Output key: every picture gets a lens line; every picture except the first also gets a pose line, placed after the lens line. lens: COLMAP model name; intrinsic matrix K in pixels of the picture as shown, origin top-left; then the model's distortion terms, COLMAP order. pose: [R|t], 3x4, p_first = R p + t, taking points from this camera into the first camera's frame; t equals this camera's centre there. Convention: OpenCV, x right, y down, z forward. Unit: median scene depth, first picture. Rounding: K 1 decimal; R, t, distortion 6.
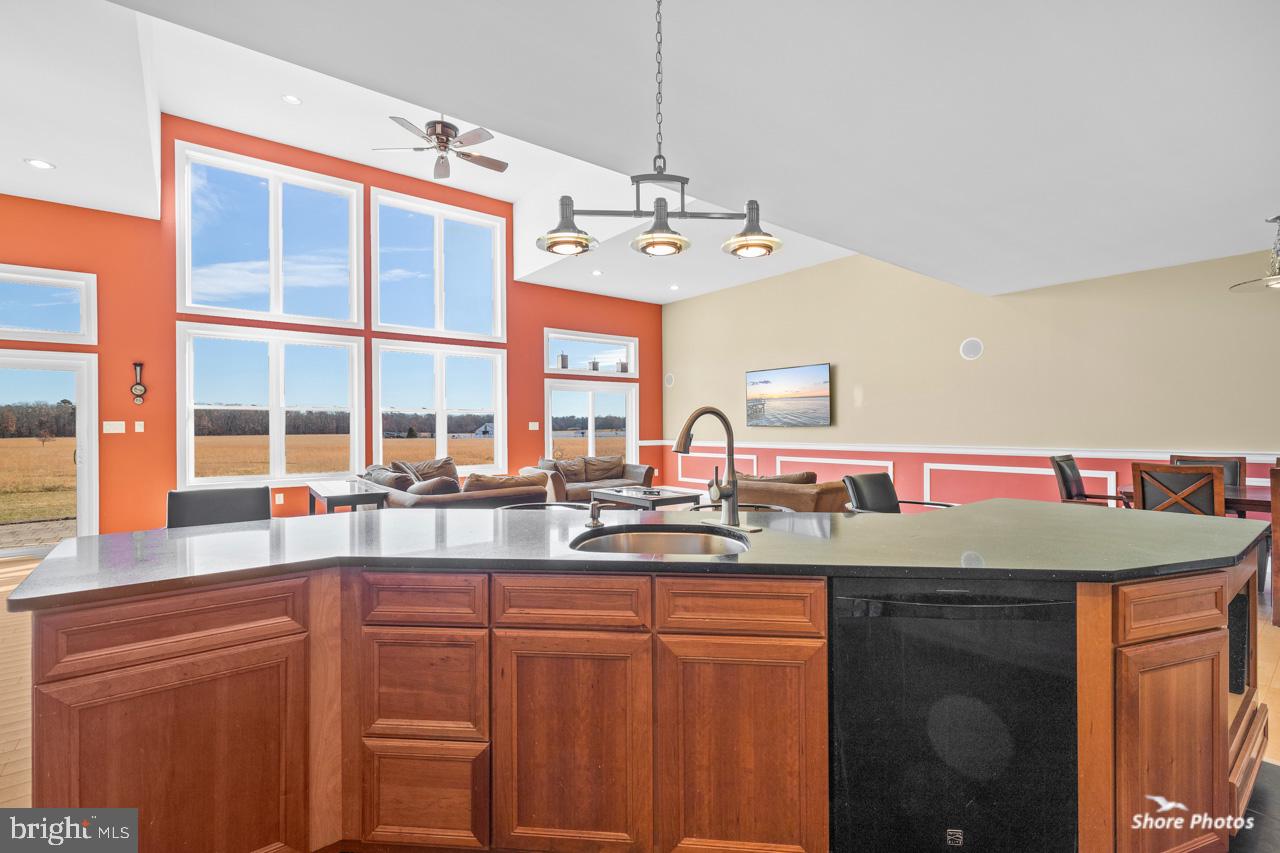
lens RADIAL K [[571.5, 0, 642.1], [0, 571.5, 429.2], [0, 0, 1]] dist [0.005346, -0.000212]
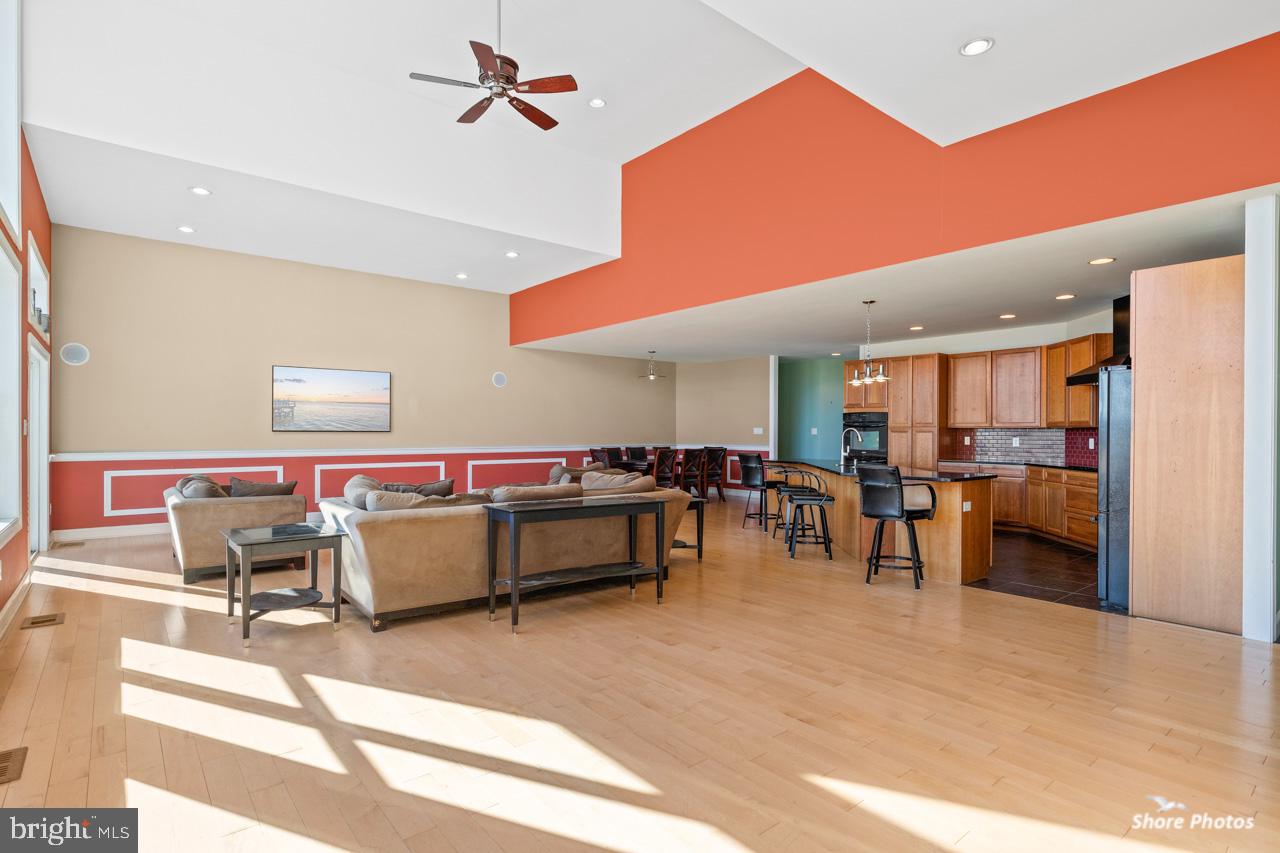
lens RADIAL K [[634.1, 0, 640.8], [0, 634.1, 437.4], [0, 0, 1]] dist [-0.001969, 0.001425]
pose [[-0.009951, -0.000955, 0.999950, -0.884922], [0.000608, 0.999999, 0.000961, 0.003452], [-0.999950, 0.000618, -0.009950, 0.567479]]
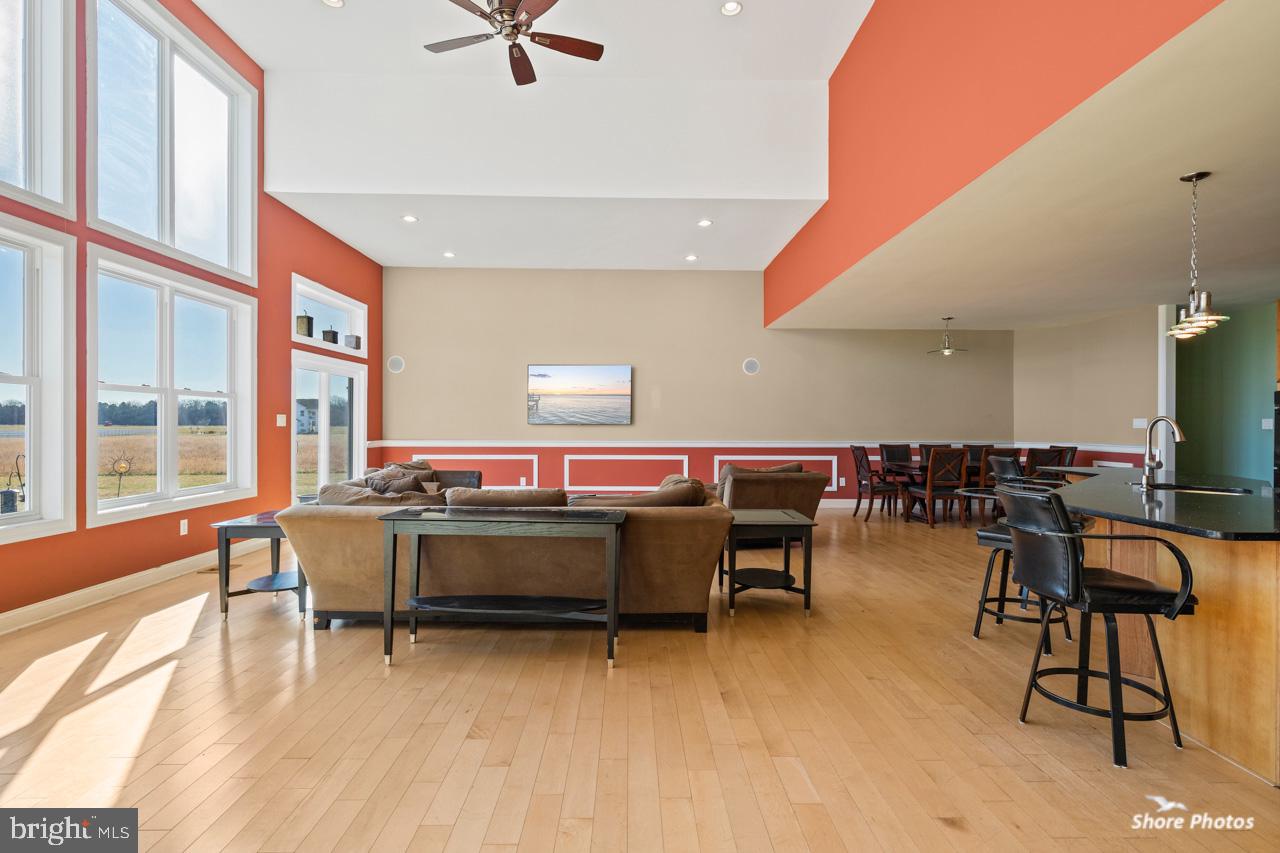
lens RADIAL K [[634.1, 0, 645.1], [0, 634.1, 425.1], [0, 0, 1]] dist [-0.001969, 0.001425]
pose [[0.607944, 0.008322, 0.793936, -0.611643], [-0.005223, 0.999965, -0.006482, 0.003052], [-0.793962, -0.000206, 0.607967, 0.273182]]
